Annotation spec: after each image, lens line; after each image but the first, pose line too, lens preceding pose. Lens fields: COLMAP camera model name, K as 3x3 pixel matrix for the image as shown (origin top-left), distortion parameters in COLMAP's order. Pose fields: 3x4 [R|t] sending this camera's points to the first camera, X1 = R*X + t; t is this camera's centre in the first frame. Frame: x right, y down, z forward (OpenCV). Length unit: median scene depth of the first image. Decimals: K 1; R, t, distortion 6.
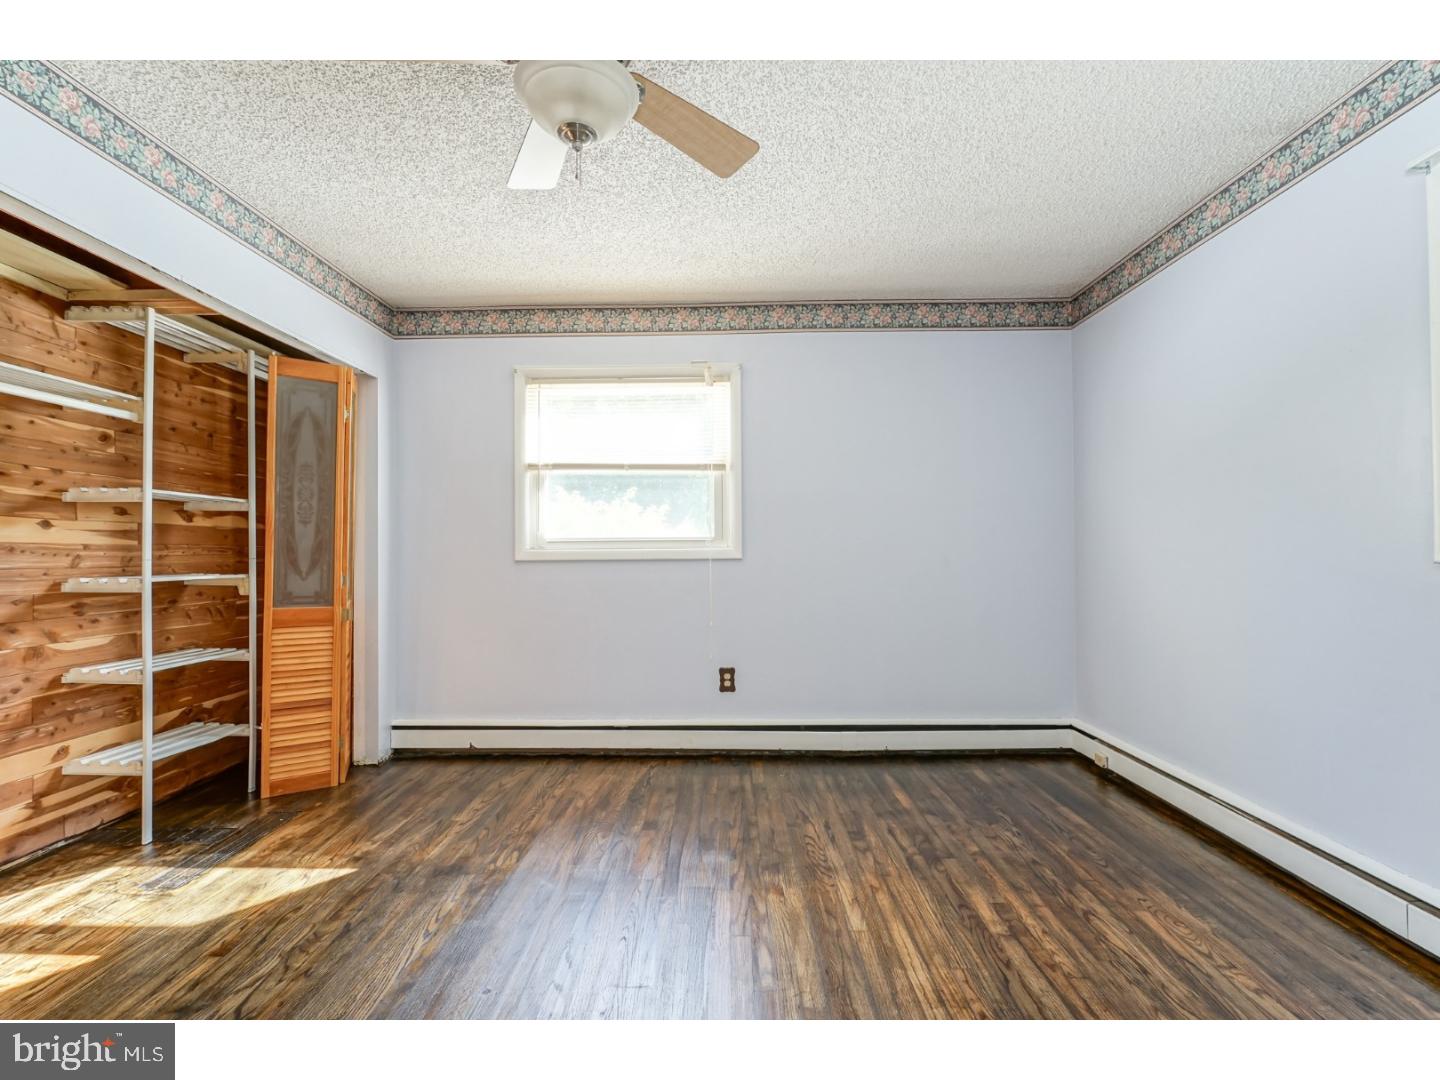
lens RADIAL K [[691.5, 0, 721.1], [0, 691.5, 539.5], [0, 0, 1]] dist [-0.004821, 0.002775]
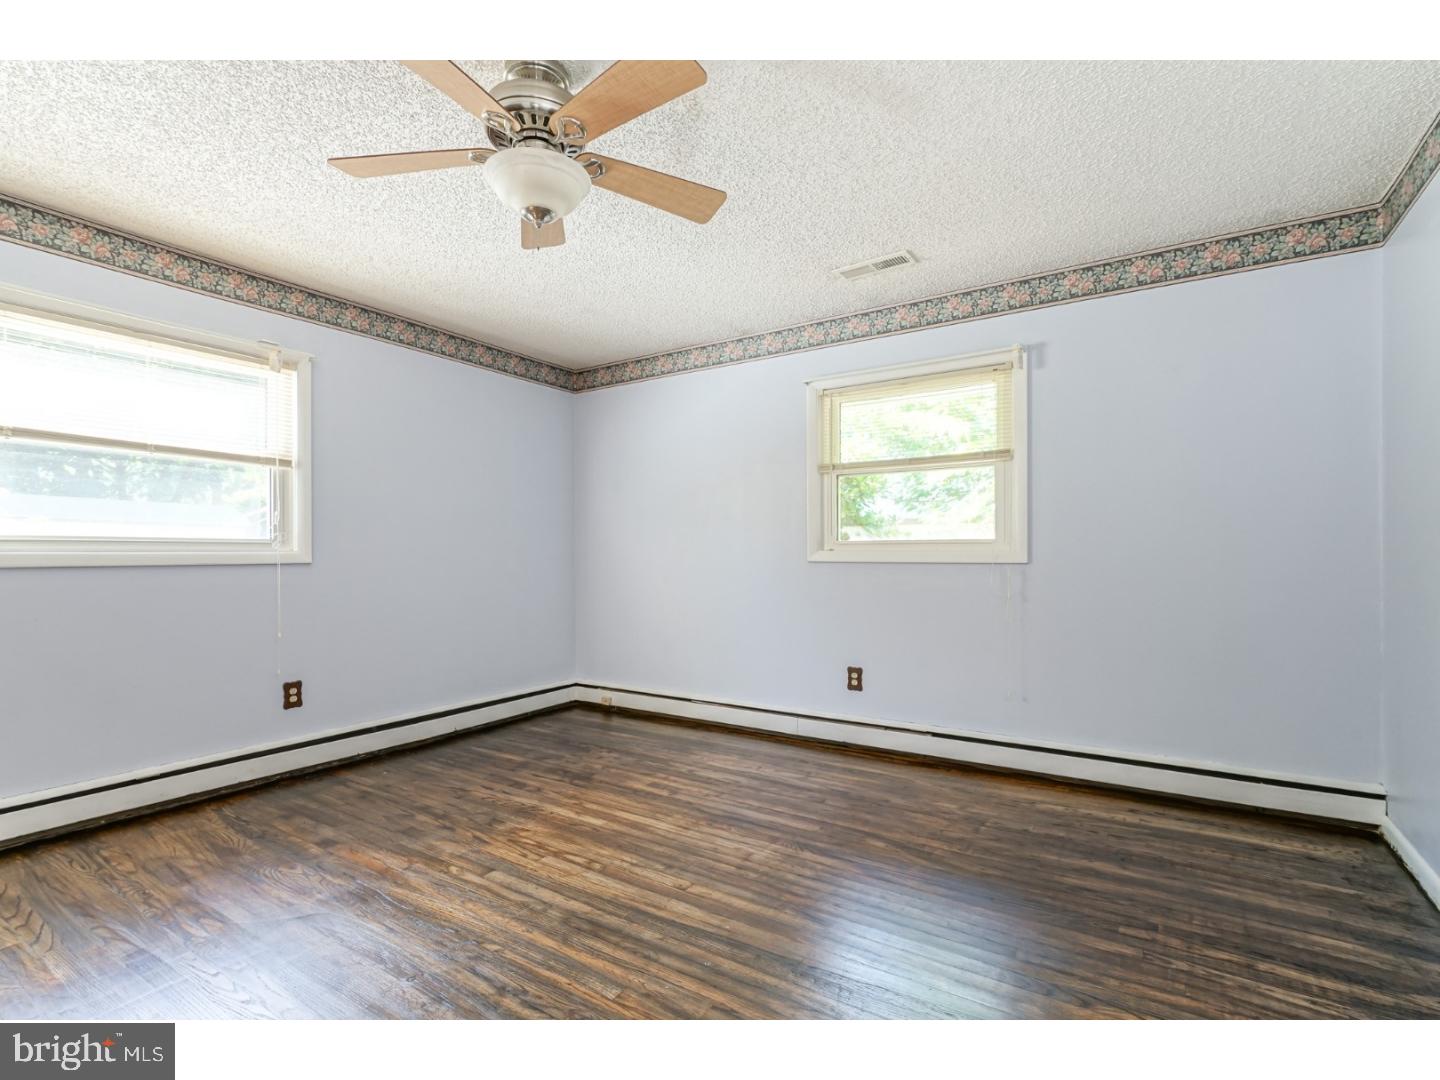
lens RADIAL K [[691.5, 0, 733.6], [0, 691.5, 545.5], [0, 0, 1]] dist [-0.004821, 0.002775]
pose [[0.515045, 0.015509, 0.857023, -0.568128], [-0.018786, 0.999800, -0.006803, -0.000901], [-0.856957, -0.012596, 0.515234, 0.029673]]
